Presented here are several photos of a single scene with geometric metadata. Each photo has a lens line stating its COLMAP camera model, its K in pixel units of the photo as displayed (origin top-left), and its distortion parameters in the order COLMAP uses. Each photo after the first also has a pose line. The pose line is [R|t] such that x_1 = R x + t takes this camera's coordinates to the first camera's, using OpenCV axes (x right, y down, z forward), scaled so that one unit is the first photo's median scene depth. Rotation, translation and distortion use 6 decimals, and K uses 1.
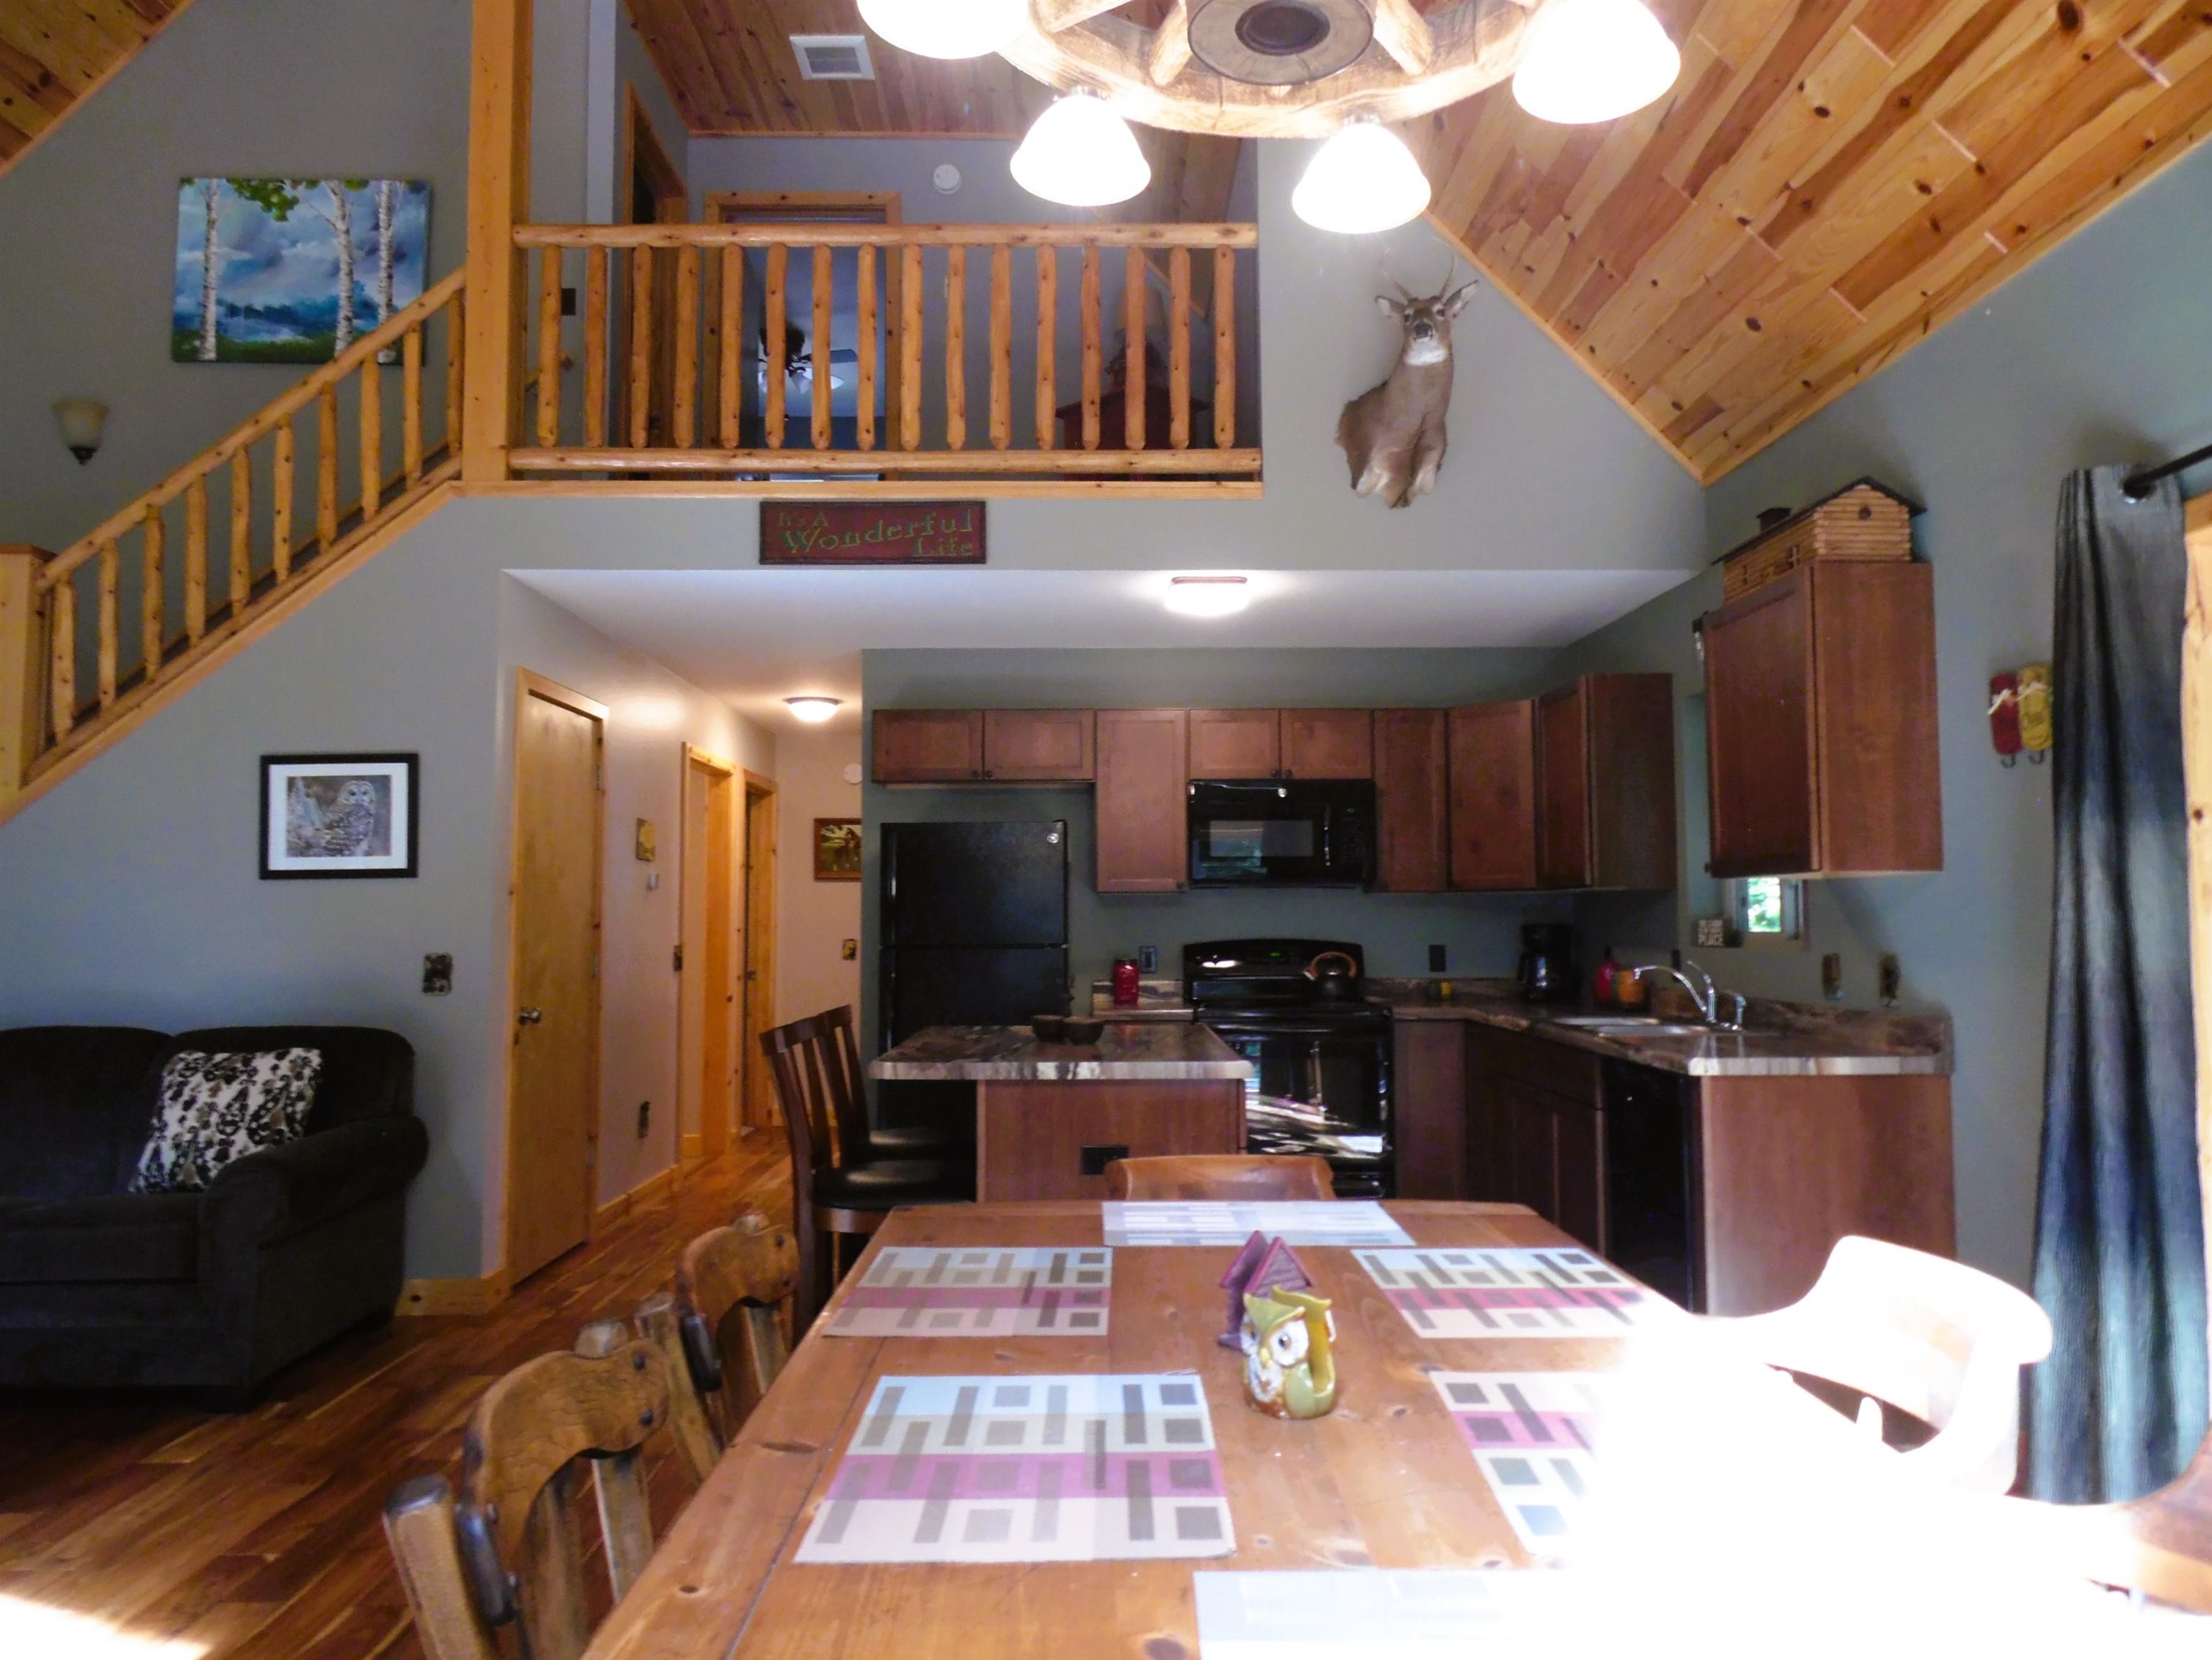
lens RADIAL K [[1523.3, 0, 1117.0], [0, 1523.3, 821.9], [0, 0, 1]] dist [-0.001236, -0.003179]
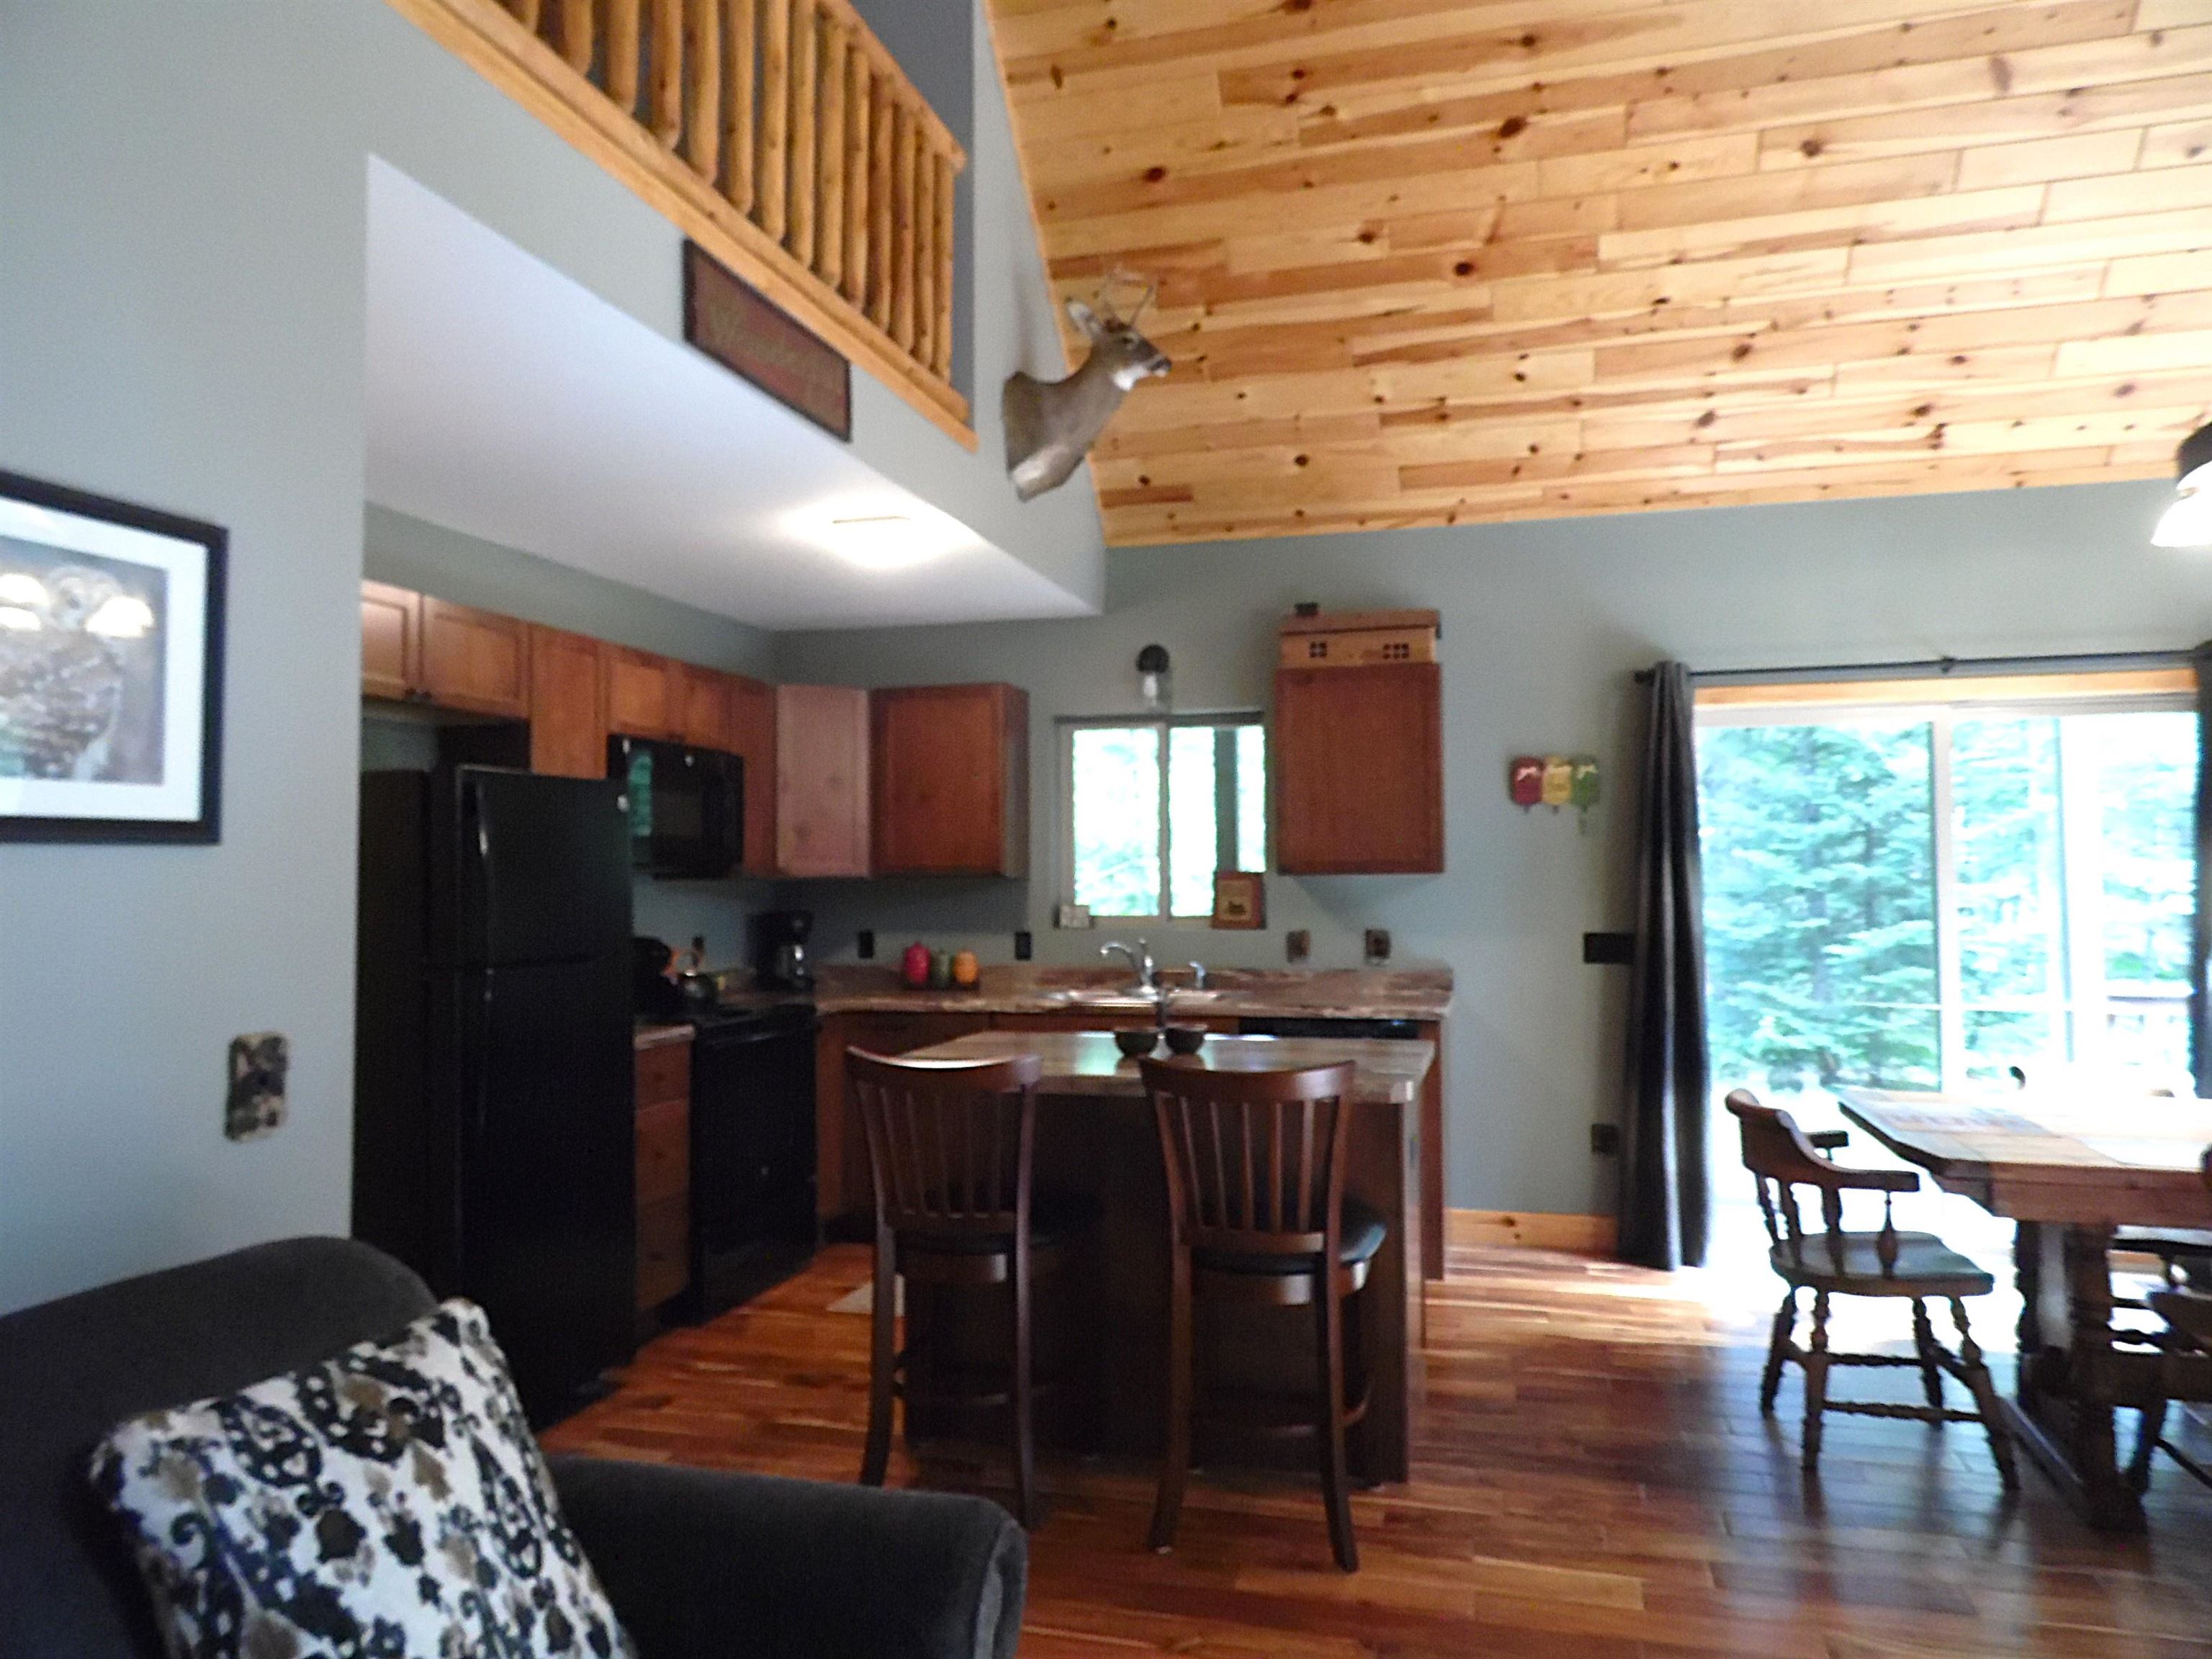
lens RADIAL K [[1500.1, 0, 1120.7], [0, 1500.1, 823.4], [0, 0, 1]] dist [0.005510, -0.003629]
pose [[0.281104, 0.038642, 0.958899, -0.738903], [-0.058243, 0.998034, -0.023145, 0.025454], [-0.957908, -0.049343, 0.282802, 0.645476]]
